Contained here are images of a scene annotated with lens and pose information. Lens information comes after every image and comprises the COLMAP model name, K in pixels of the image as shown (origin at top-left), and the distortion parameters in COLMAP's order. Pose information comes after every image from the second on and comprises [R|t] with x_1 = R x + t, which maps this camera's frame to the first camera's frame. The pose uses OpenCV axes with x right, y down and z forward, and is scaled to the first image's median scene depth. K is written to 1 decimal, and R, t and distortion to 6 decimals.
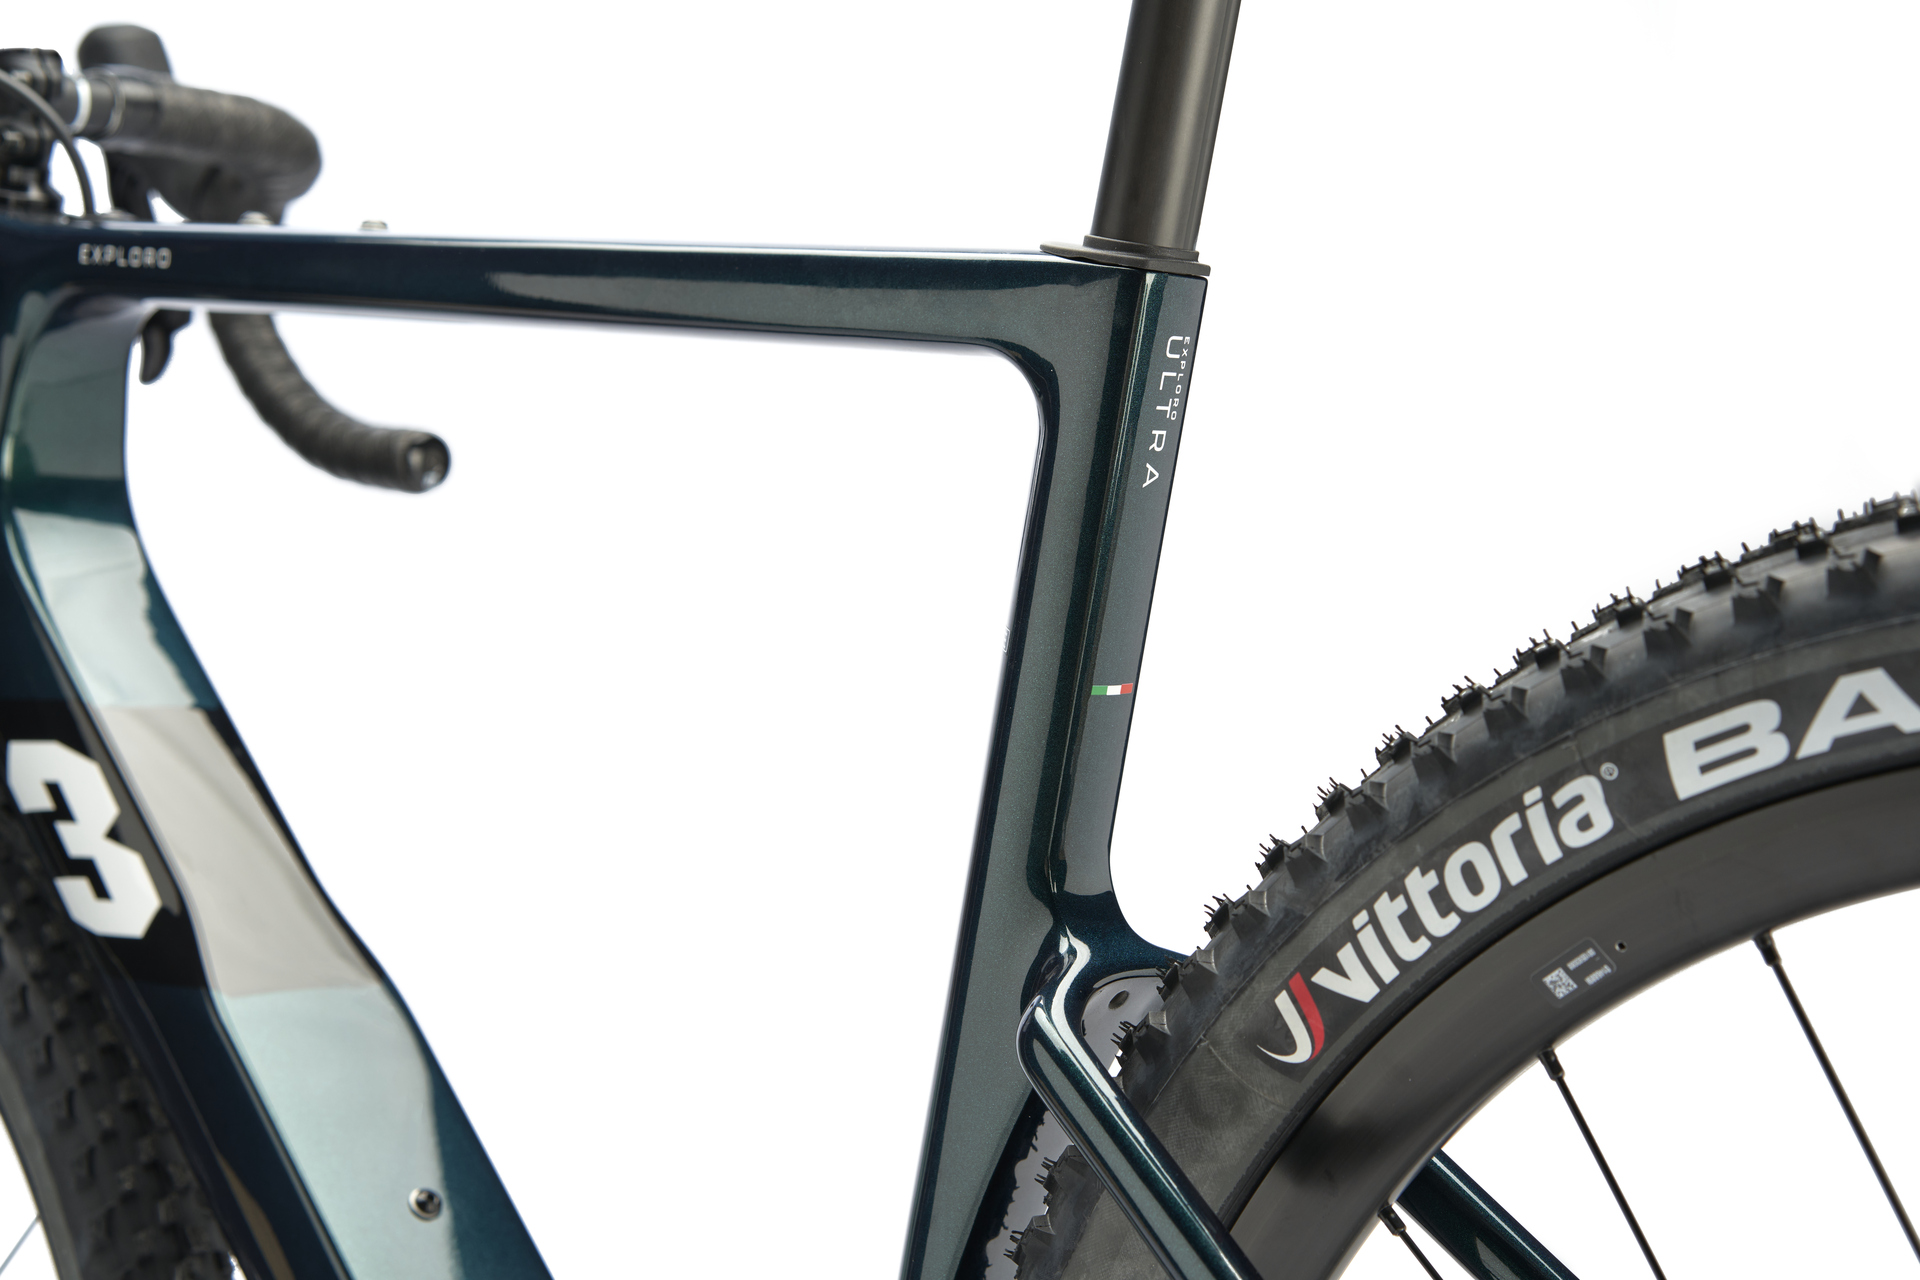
lens RADIAL K [[3087.8, 0, 960.0], [0, 3087.8, 640.0], [0, 0, 1]] dist [0.147339, -0.074197]
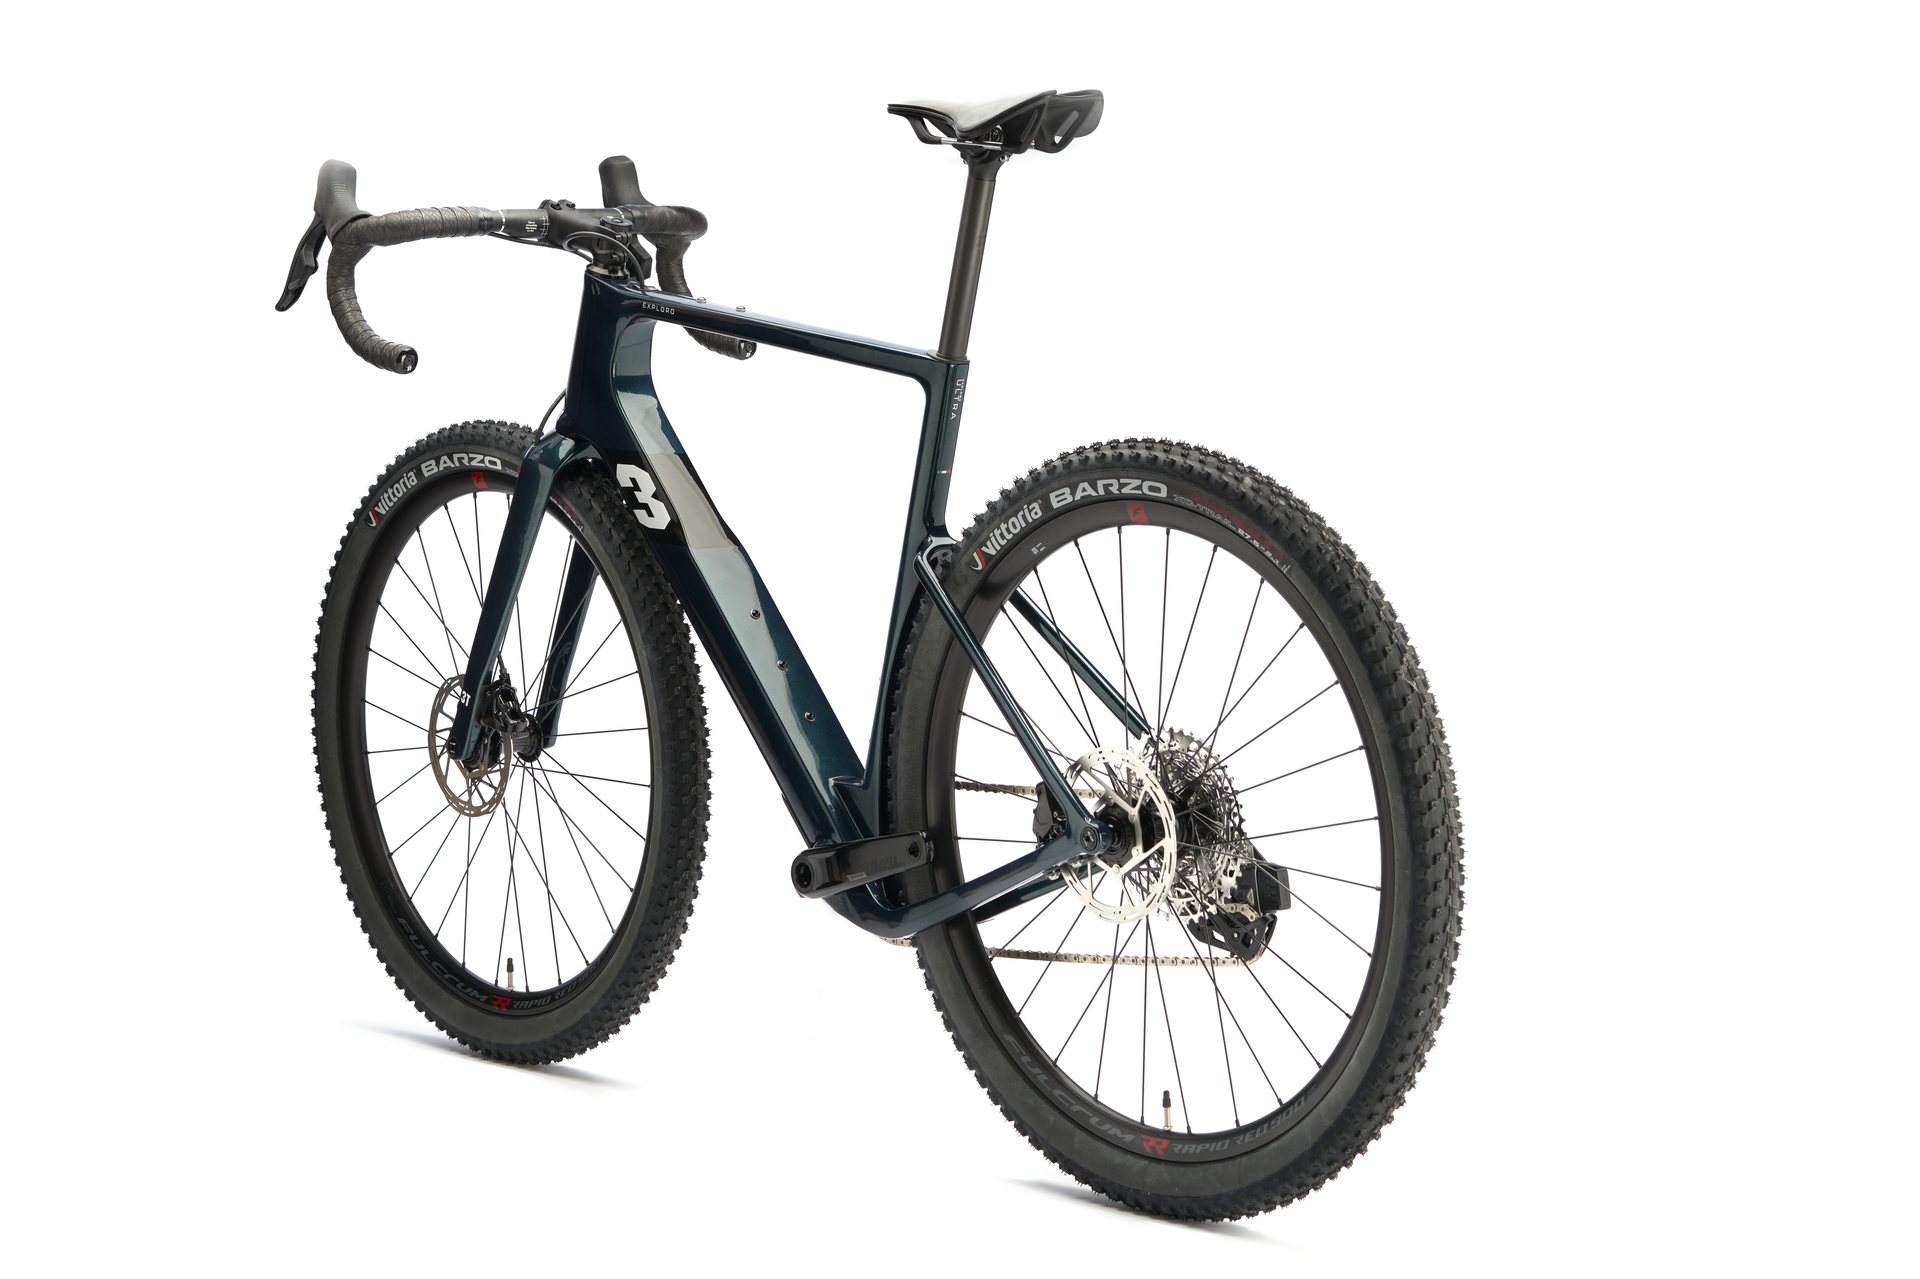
lens RADIAL K [[3087.8, 0, 960.0], [0, 3087.8, 639.5], [0, 0, 1]] dist [0.147339, -0.074197]
pose [[0.996967, 0.027910, -0.072654, 0.351417], [-0.018380, 0.991516, 0.128675, -0.268392], [0.075629, -0.126949, 0.989022, -2.763628]]
